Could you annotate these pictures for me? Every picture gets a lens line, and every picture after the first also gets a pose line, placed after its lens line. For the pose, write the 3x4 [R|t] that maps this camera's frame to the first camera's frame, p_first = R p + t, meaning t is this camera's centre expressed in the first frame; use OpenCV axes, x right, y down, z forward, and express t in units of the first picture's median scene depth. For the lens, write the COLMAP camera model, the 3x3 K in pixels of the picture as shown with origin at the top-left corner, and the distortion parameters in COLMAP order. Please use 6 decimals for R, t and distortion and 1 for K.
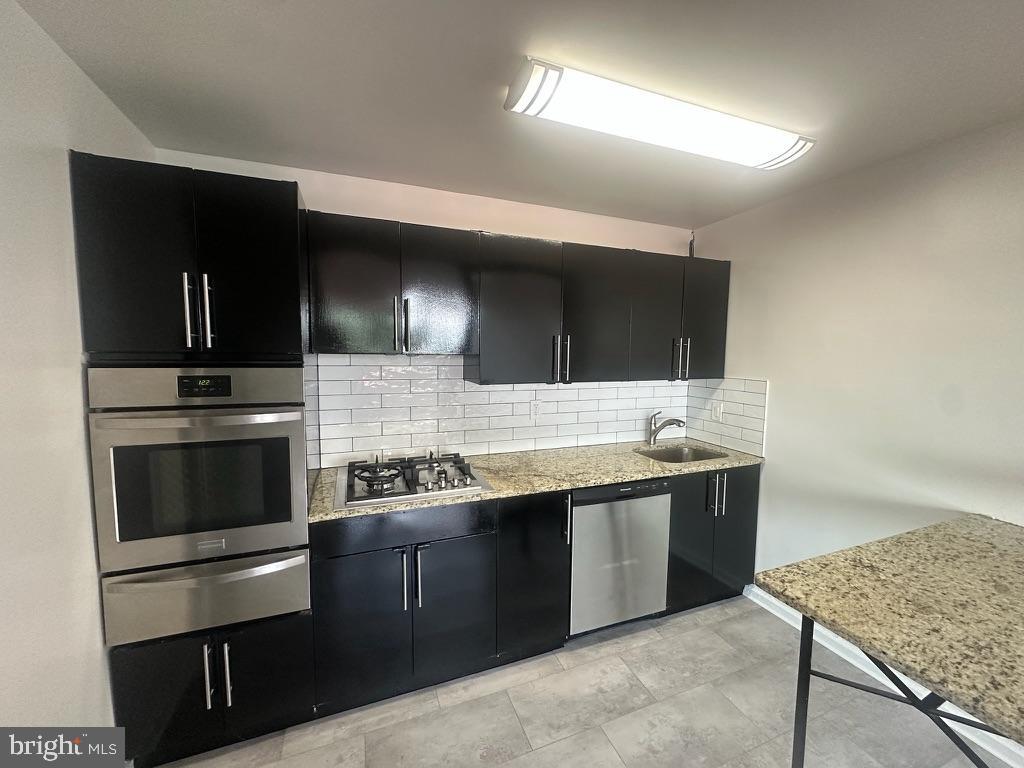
lens RADIAL K [[408.2, 0, 516.2], [0, 408.2, 383.5], [0, 0, 1]] dist [0.000877, 0.000029]
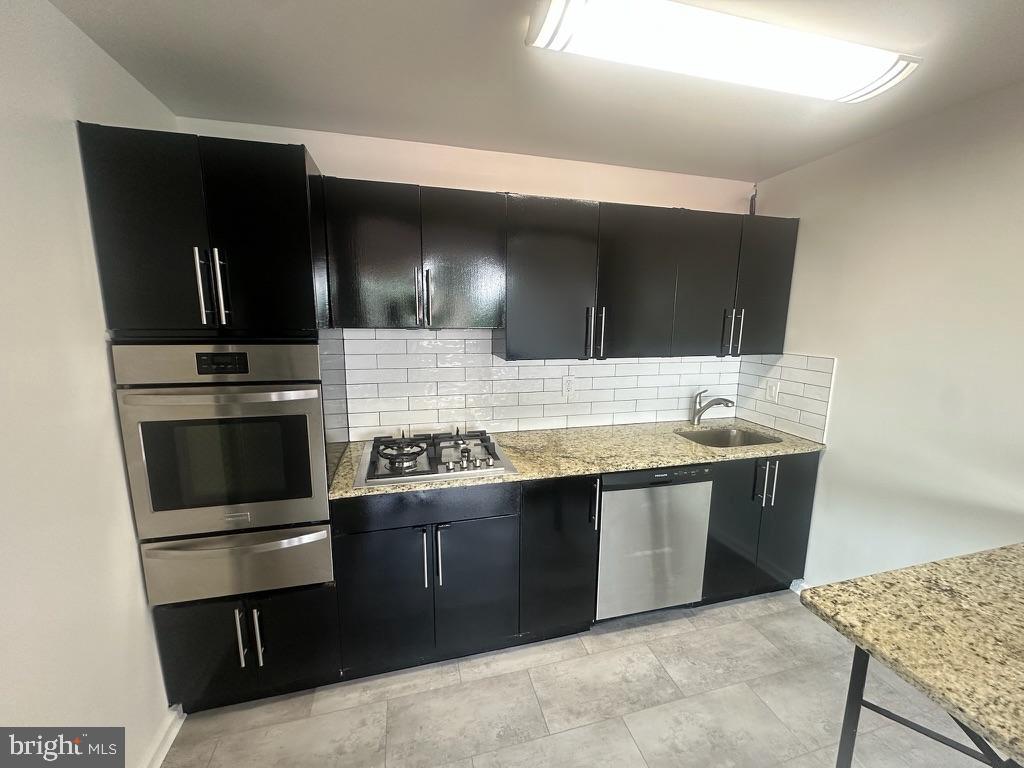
lens RADIAL K [[408.2, 0, 516.2], [0, 408.2, 383.5], [0, 0, 1]] dist [0.000877, 0.000029]
pose [[0.993518, 0.017915, -0.112252, 0.051109], [-0.008809, 0.996668, 0.081090, -0.025770], [0.113331, -0.079576, 0.990365, 0.074584]]
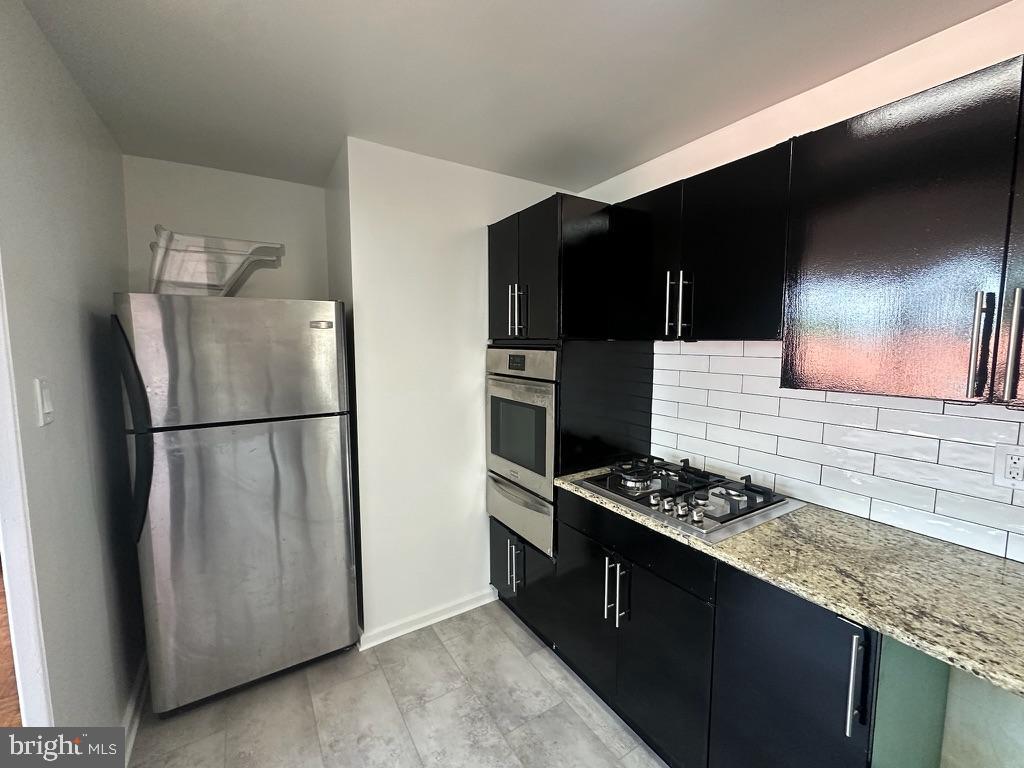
lens RADIAL K [[431.6, 0, 512.0], [0, 431.6, 384.0], [0, 0, 1]] dist [0.000152, 0.000027]
pose [[0.181191, 0.083935, -0.979860, 0.598007], [-0.082883, 0.994110, 0.069829, -0.017757], [0.979949, 0.068561, 0.187081, 0.578884]]
